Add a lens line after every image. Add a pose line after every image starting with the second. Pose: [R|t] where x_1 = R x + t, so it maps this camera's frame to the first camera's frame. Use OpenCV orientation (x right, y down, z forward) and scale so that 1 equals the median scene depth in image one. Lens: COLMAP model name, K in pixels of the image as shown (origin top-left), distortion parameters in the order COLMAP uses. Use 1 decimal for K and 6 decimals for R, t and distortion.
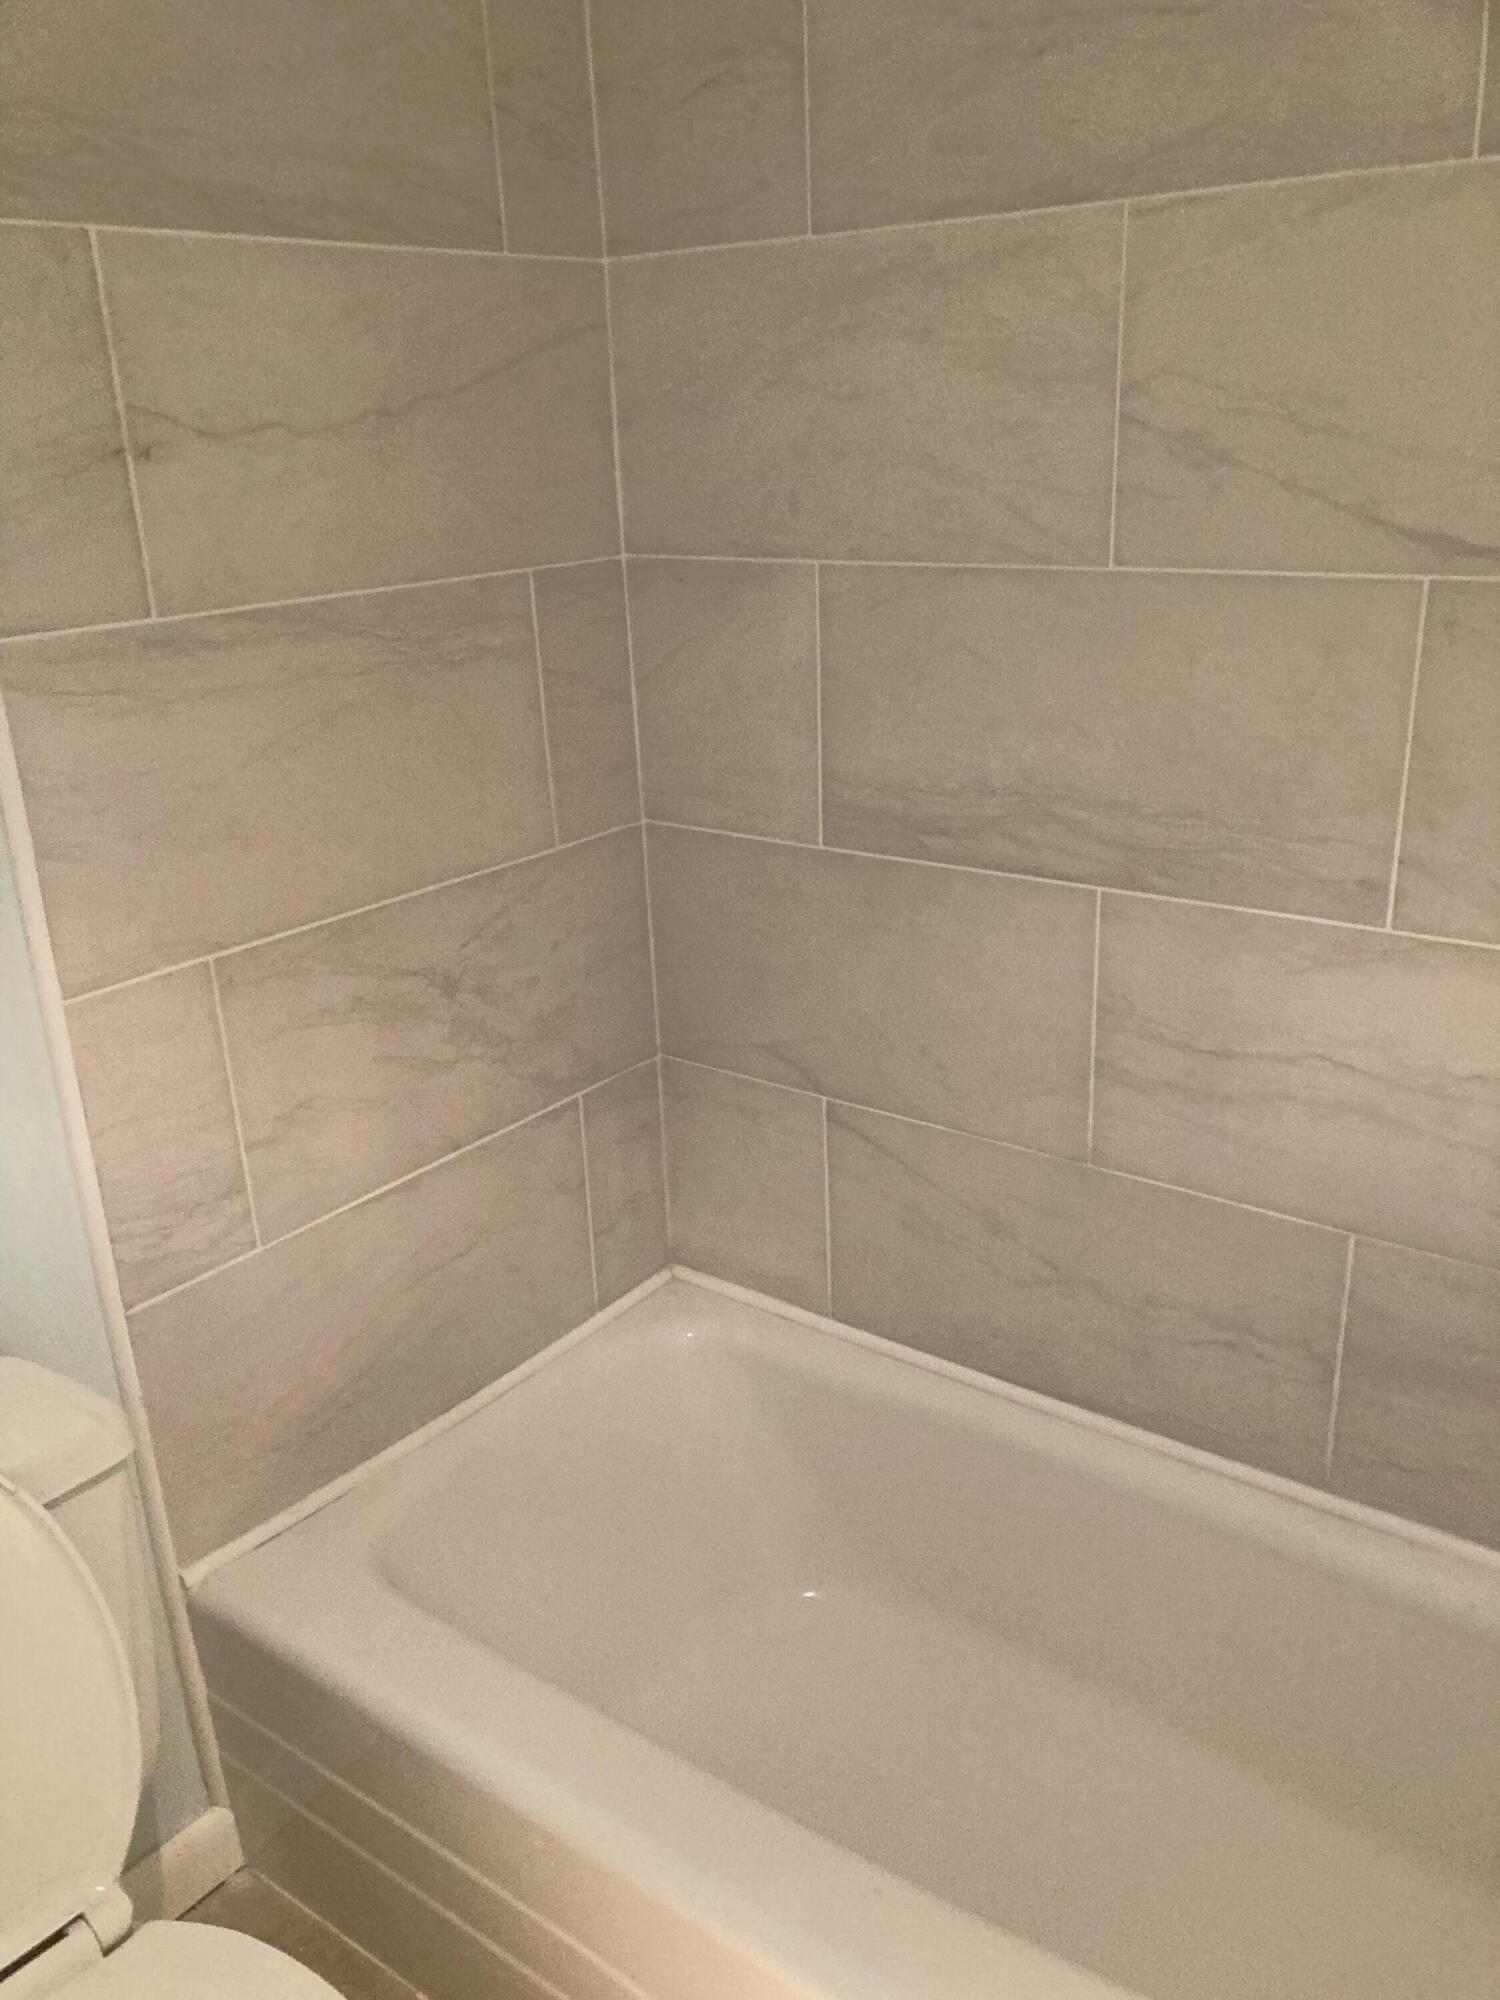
lens RADIAL K [[1679.8, 0, 750.0], [0, 1679.8, 1000.0], [0, 0, 1]] dist [0.096281, -0.092273]
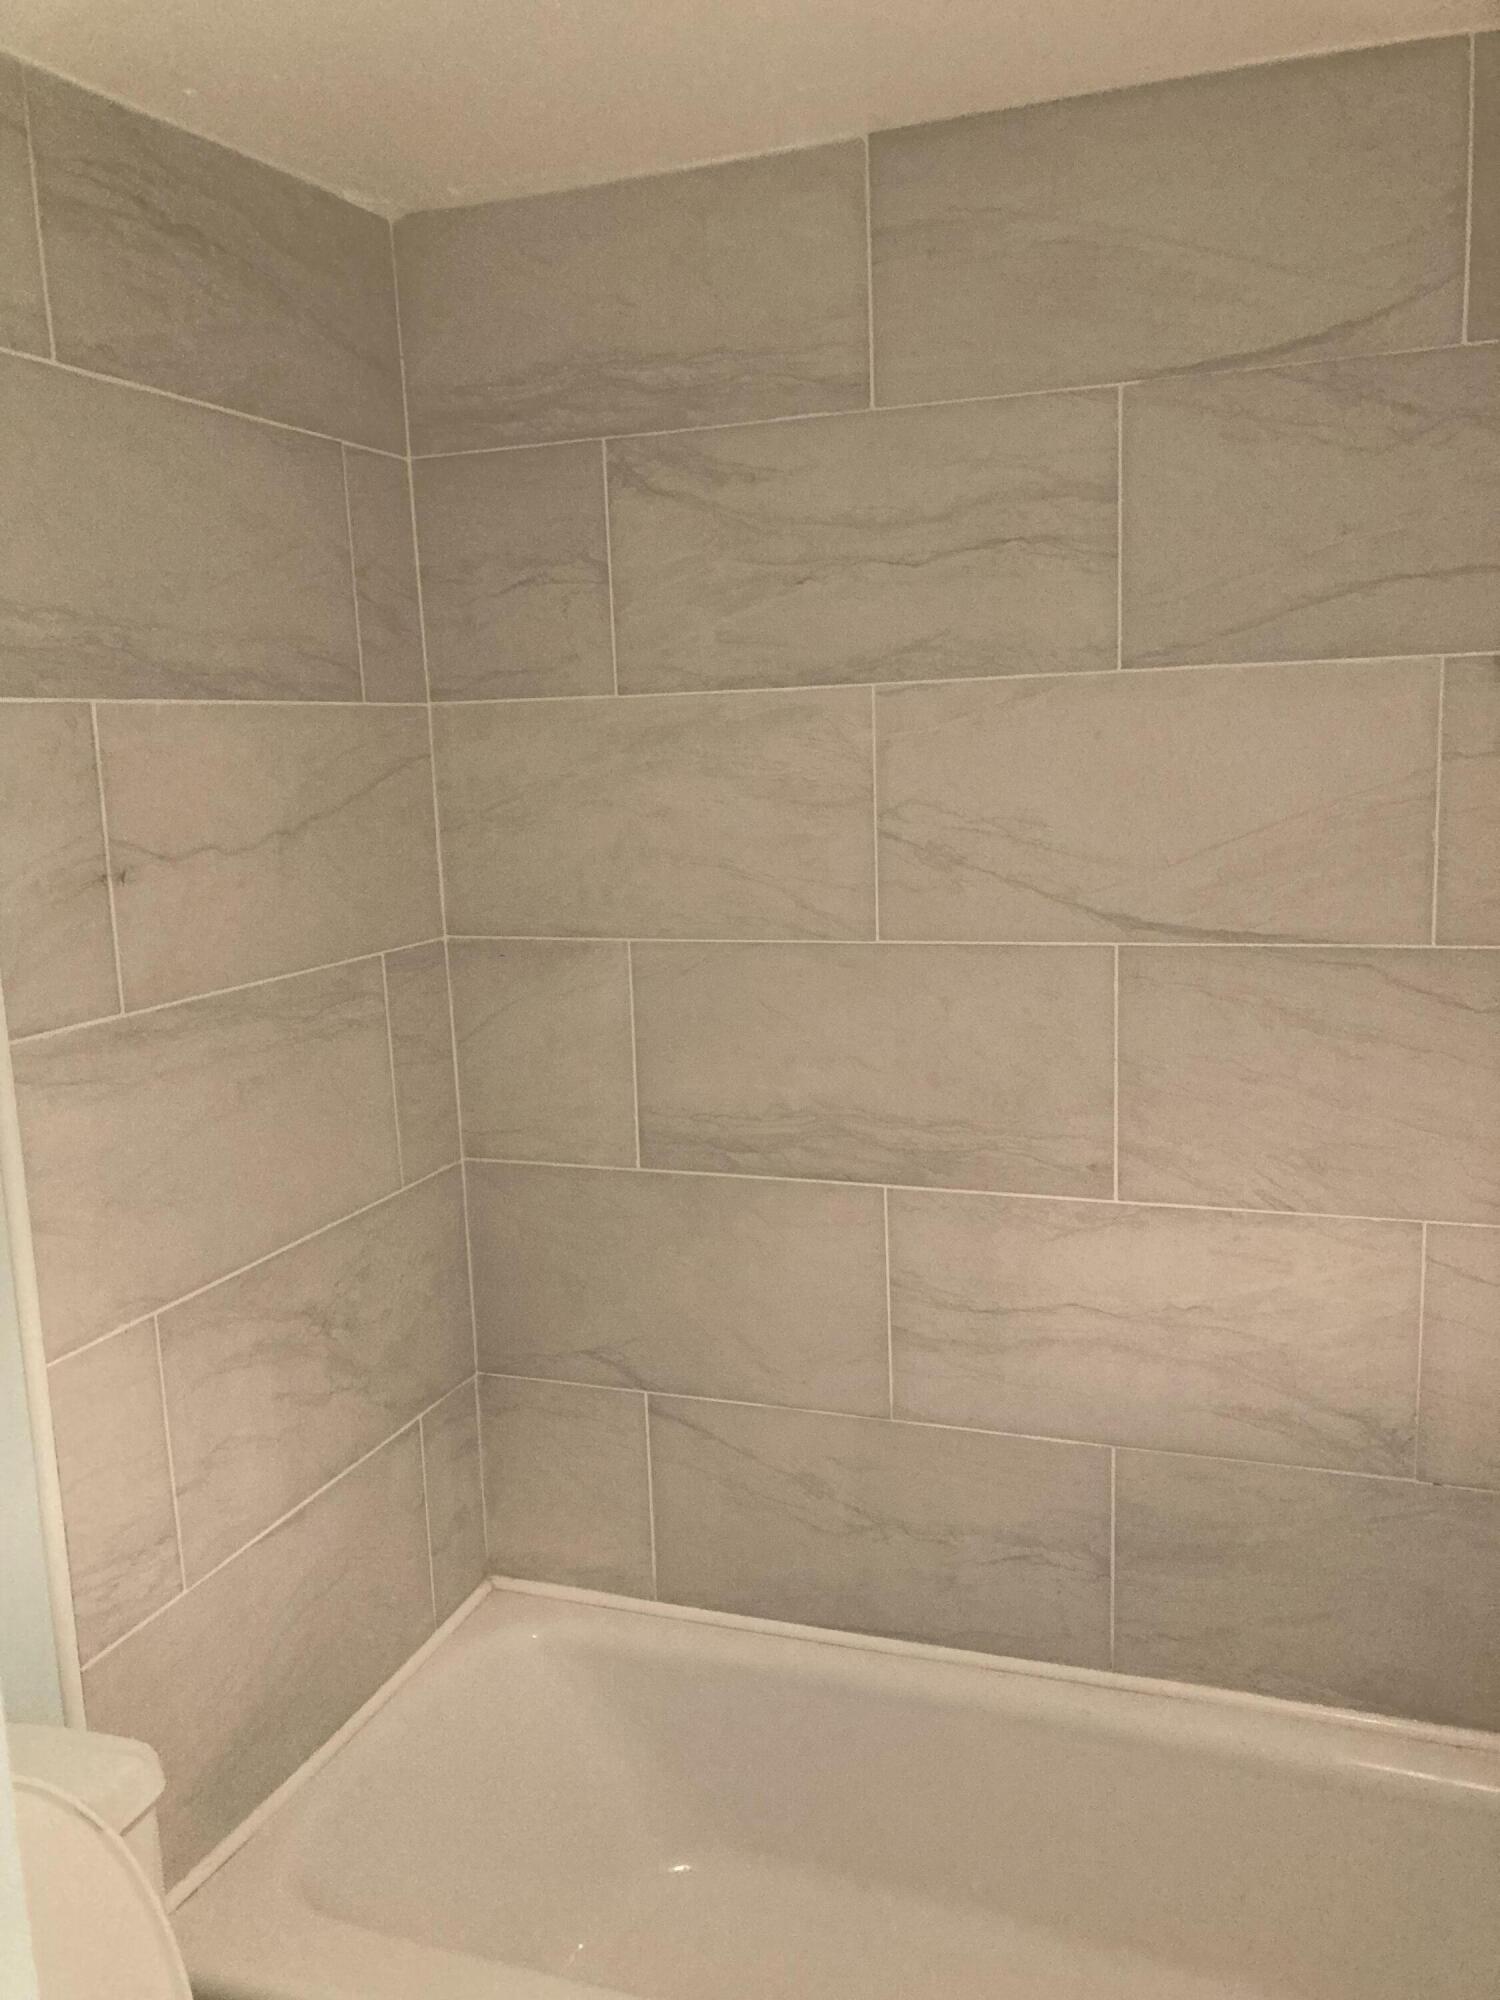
lens RADIAL K [[1679.8, 0, 750.0], [0, 1679.8, 1000.0], [0, 0, 1]] dist [0.096281, -0.092273]
pose [[0.955008, -0.043644, 0.293352, -0.250803], [0.099501, 0.978936, -0.178282, 0.010790], [-0.279392, 0.199450, 0.939234, -0.170609]]
